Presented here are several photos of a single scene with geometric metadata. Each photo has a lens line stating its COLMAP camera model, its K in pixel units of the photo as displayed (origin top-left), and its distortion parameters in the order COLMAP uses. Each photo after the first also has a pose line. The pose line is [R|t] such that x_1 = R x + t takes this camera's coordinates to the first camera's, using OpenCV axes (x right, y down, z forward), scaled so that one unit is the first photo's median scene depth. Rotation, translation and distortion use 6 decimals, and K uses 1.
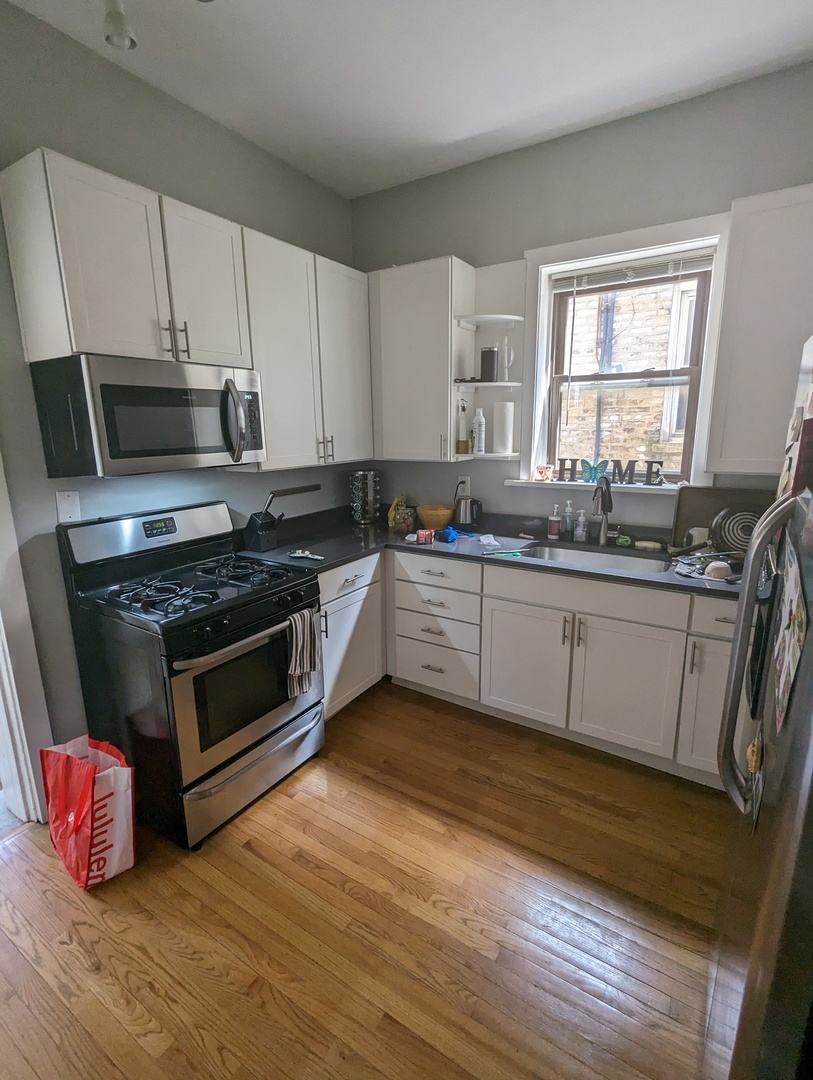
lens RADIAL K [[516.9, 0, 407.6], [0, 516.9, 540.4], [0, 0, 1]] dist [-0.009345, 0.002547]
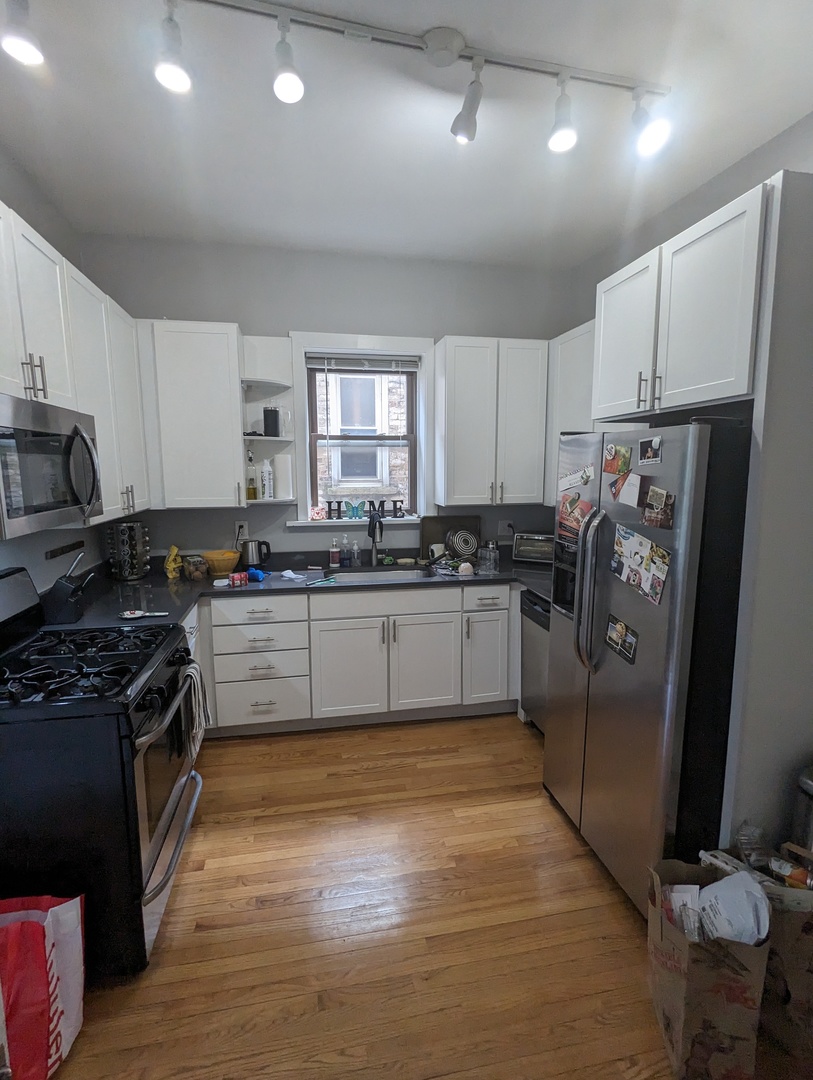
lens RADIAL K [[516.9, 0, 410.3], [0, 516.9, 541.0], [0, 0, 1]] dist [-0.009345, 0.002547]
pose [[0.715217, -0.087925, 0.693350, -0.446267], [0.144761, 0.989178, -0.023887, -0.008949], [-0.683747, 0.117455, 0.720205, 0.002512]]
